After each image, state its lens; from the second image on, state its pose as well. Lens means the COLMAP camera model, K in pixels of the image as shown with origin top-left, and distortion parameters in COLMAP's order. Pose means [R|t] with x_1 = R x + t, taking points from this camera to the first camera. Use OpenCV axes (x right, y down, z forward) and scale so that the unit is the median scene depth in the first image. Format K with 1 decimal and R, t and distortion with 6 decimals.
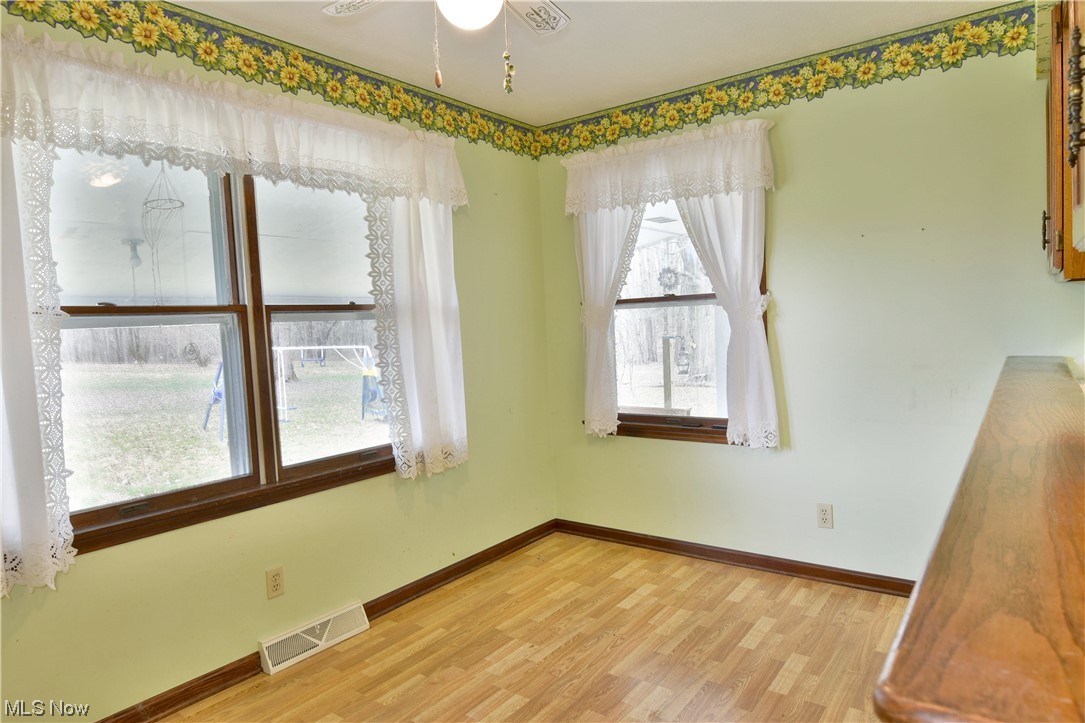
lens RADIAL K [[660.8, 0, 544.6], [0, 660.8, 361.4], [0, 0, 1]] dist [-0.006668, -0.007959]
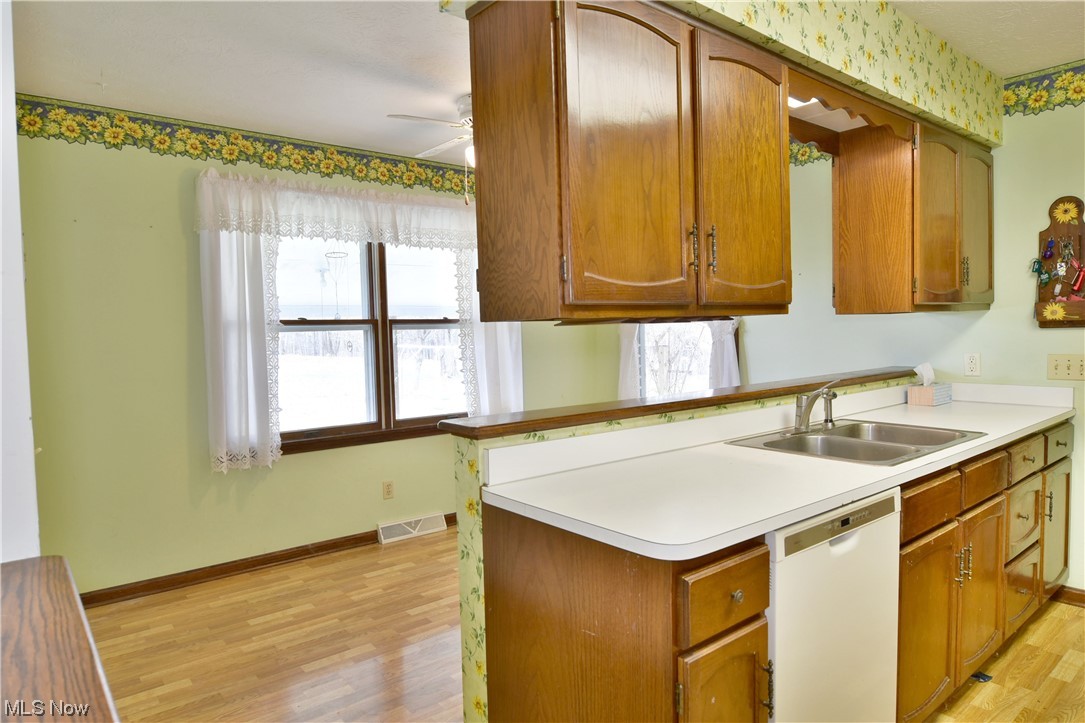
lens RADIAL K [[660.8, 0, 544.6], [0, 660.8, 361.4], [0, 0, 1]] dist [-0.006668, -0.007959]
pose [[0.969669, 0.033962, -0.242051, 0.352950], [-0.035718, 0.999358, -0.002870, 0.009265], [0.241798, 0.011429, 0.970259, -0.497979]]
